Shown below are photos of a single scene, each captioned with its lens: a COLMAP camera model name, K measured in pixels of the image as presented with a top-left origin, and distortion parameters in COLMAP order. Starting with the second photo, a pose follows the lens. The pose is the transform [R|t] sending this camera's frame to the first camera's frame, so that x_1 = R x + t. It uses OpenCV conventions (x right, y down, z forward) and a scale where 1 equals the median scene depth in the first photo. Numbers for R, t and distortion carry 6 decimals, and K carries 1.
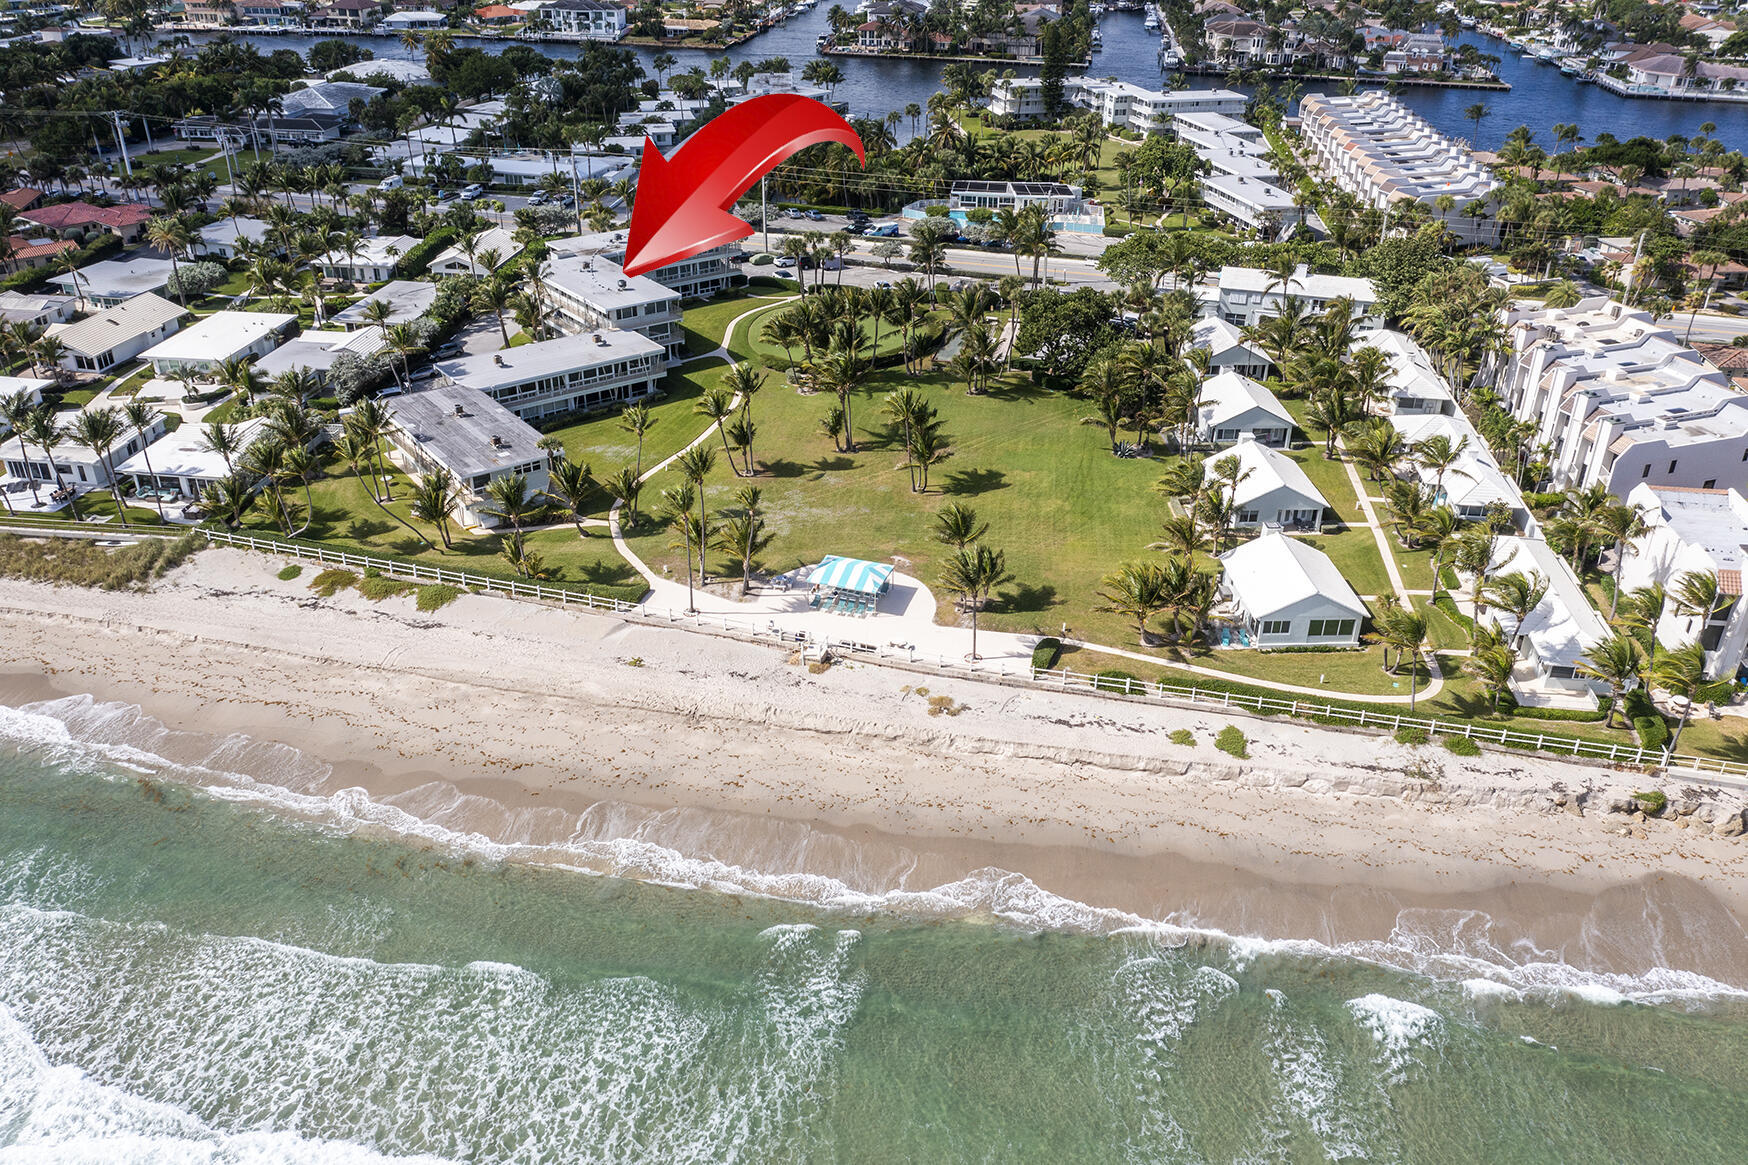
lens RADIAL K [[1356.9, 0, 874.0], [0, 1356.9, 582.5], [0, 0, 1]] dist [-0.013092, 0.006459]
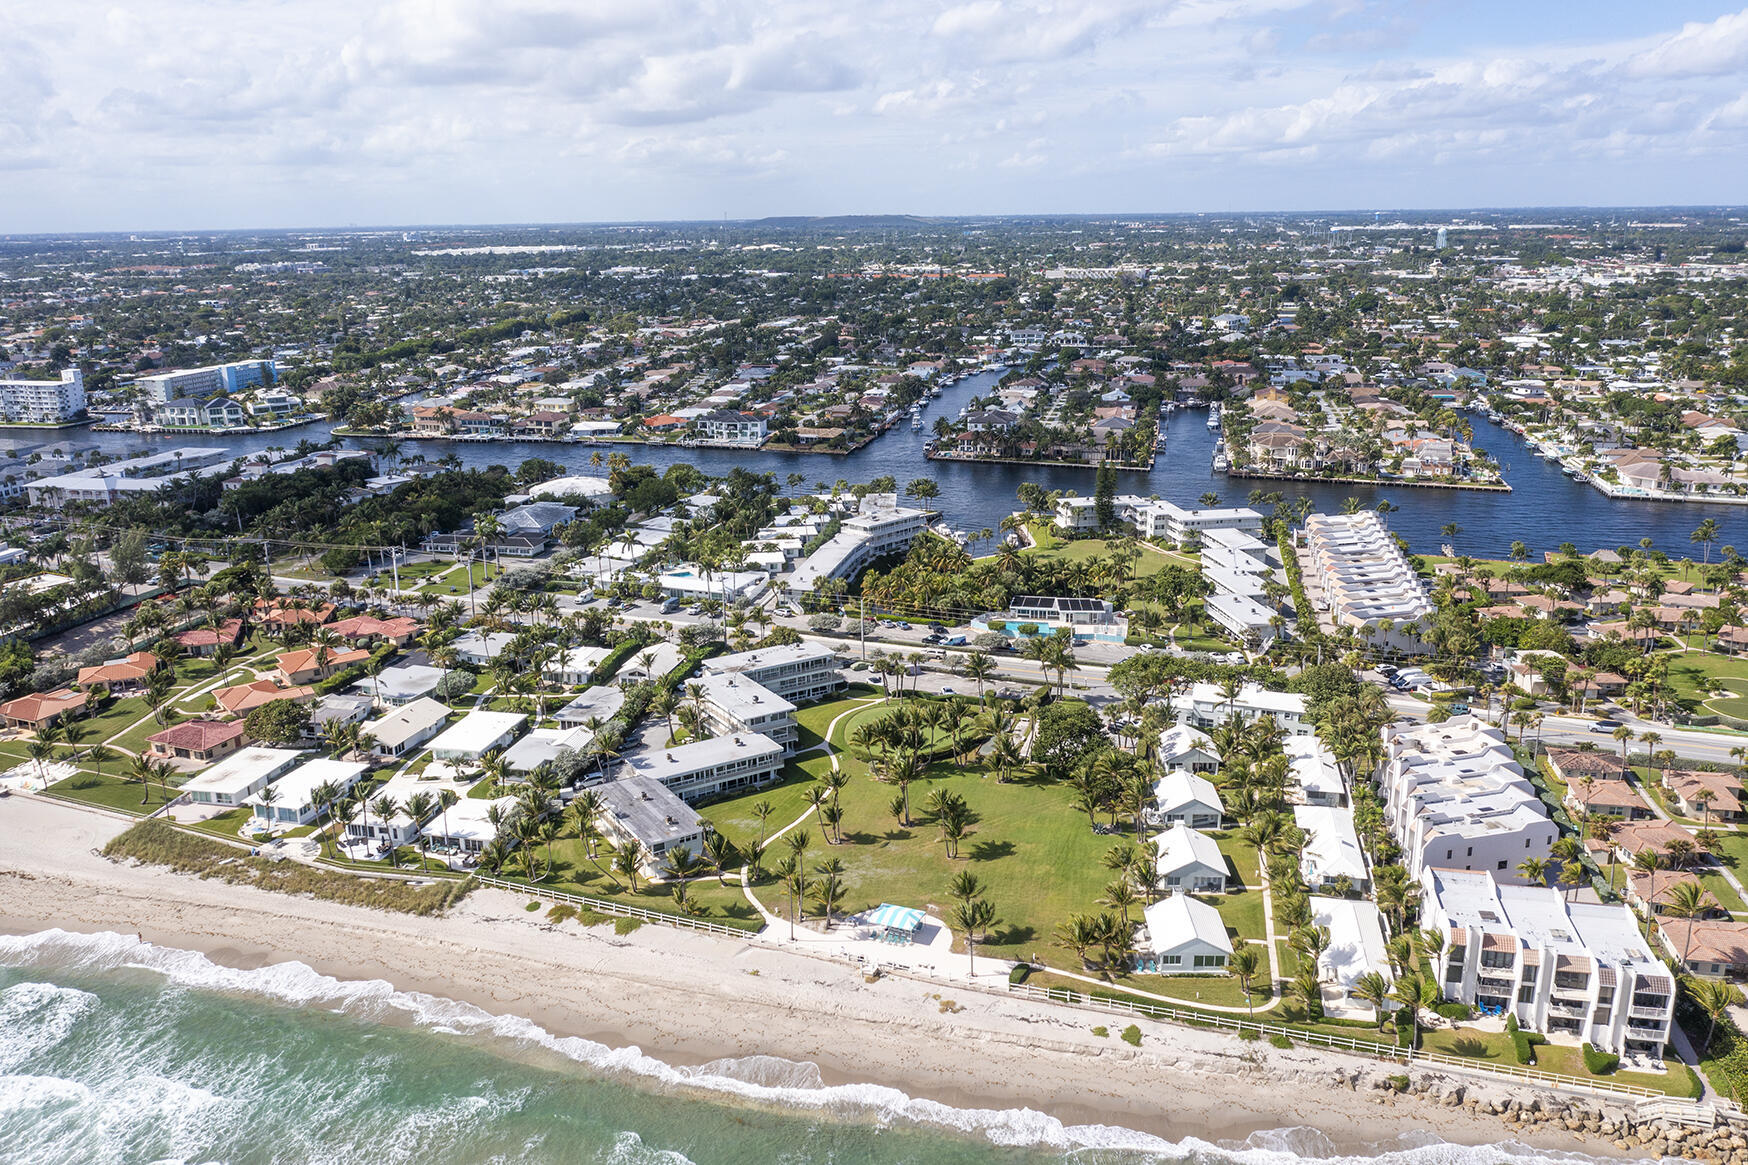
lens RADIAL K [[1356.9, 0, 874.0], [0, 1356.9, 582.5], [0, 0, 1]] dist [-0.013092, 0.006459]
pose [[0.995773, 0.000252, -0.091853, 0.069655], [-0.021496, 0.972866, -0.230368, -0.014336], [0.089303, 0.231369, 0.968759, -0.402692]]
